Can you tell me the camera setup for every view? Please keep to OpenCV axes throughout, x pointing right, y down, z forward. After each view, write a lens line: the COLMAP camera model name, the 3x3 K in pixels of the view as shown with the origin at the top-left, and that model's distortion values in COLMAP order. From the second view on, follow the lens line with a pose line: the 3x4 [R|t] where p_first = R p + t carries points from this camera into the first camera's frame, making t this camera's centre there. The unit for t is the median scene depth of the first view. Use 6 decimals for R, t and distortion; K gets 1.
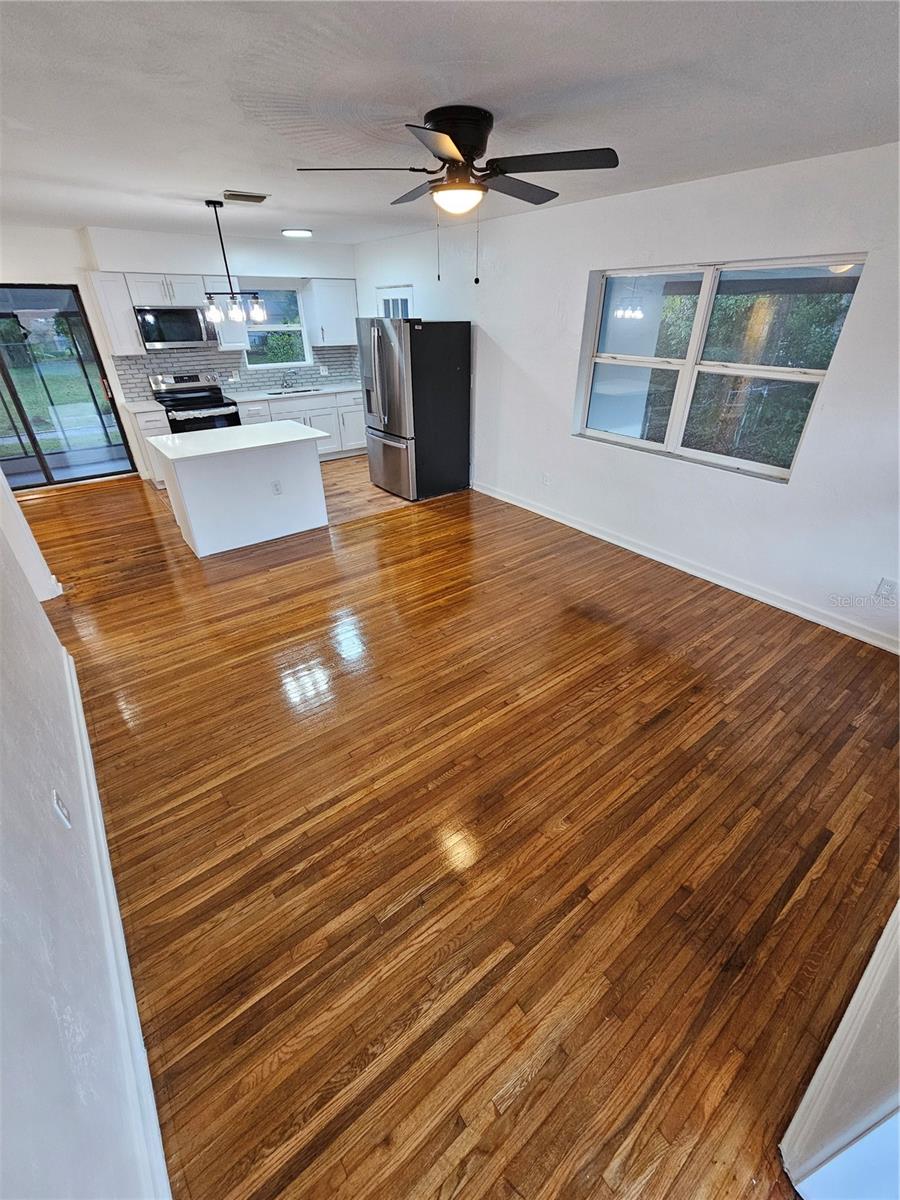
lens RADIAL K [[492.2, 0, 451.7], [0, 492.2, 598.6], [0, 0, 1]] dist [-0.011045, 0.000127]
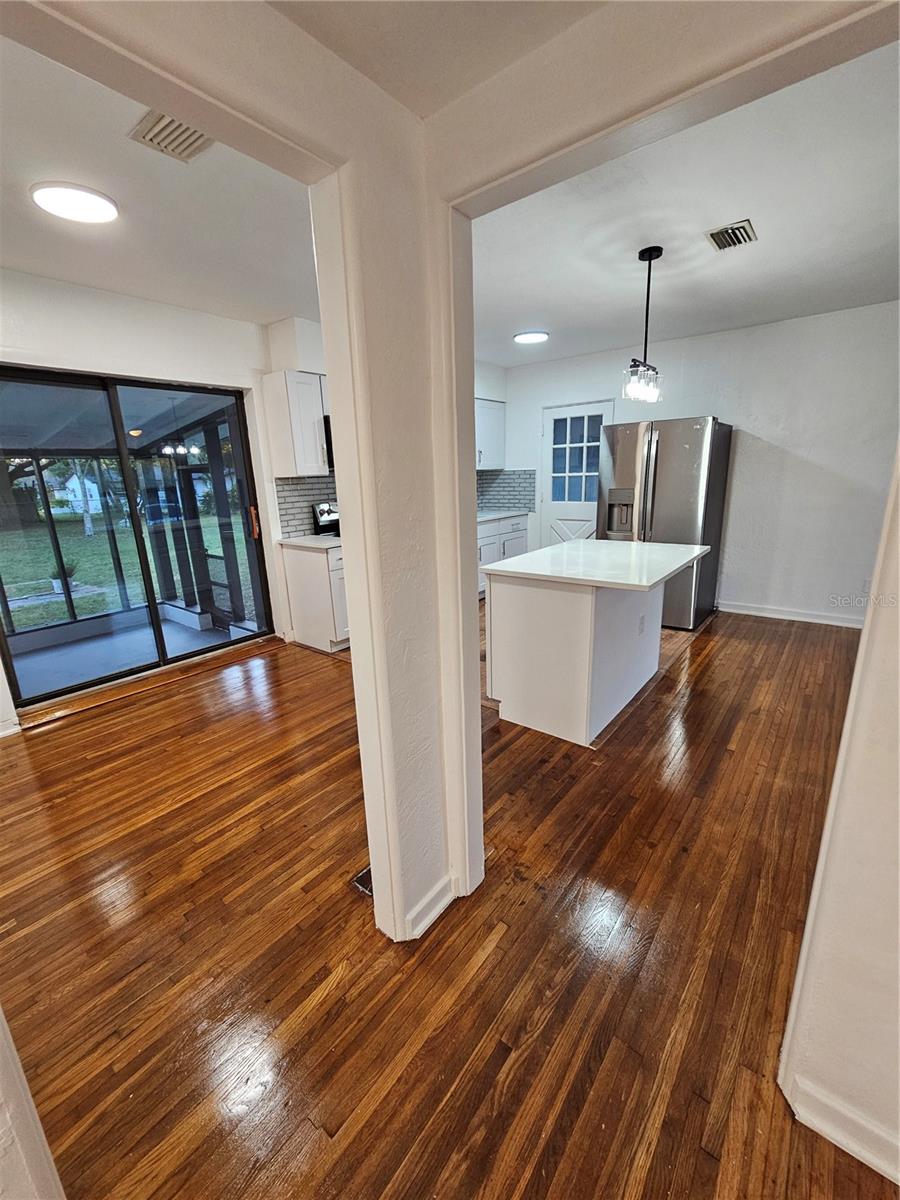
lens RADIAL K [[492.2, 0, 448.3], [0, 492.2, 602.6], [0, 0, 1]] dist [-0.011045, 0.000127]
pose [[0.973469, -0.090512, 0.210157, -0.615600], [0.144314, 0.955600, -0.256911, -0.094079], [-0.177573, 0.280423, 0.943308, 0.313441]]
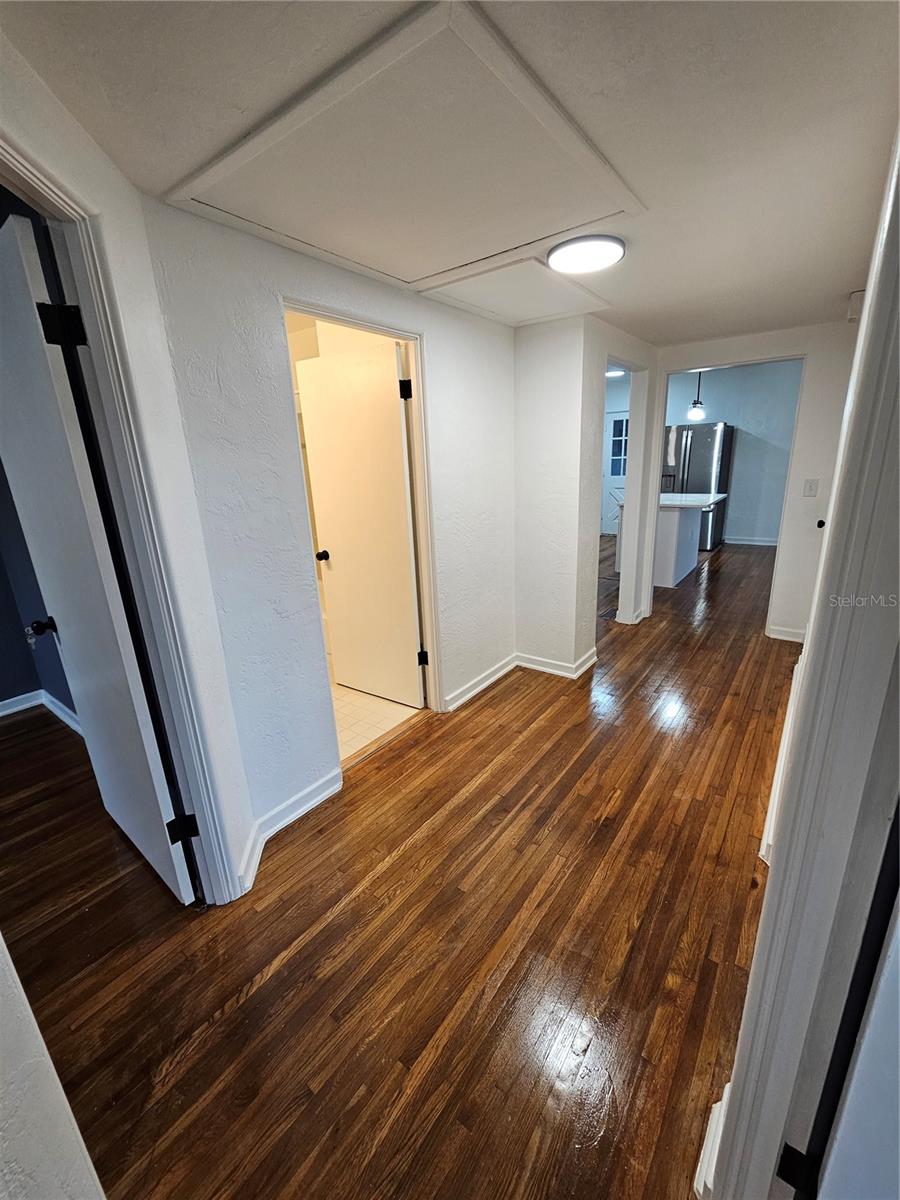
lens RADIAL K [[492.2, 0, 448.6], [0, 492.2, 603.6], [0, 0, 1]] dist [-0.011045, 0.000127]
pose [[0.965391, -0.117997, 0.232589, -1.068781], [0.171884, 0.958578, -0.227122, 0.114809], [-0.196155, 0.259240, 0.945684, -0.062835]]
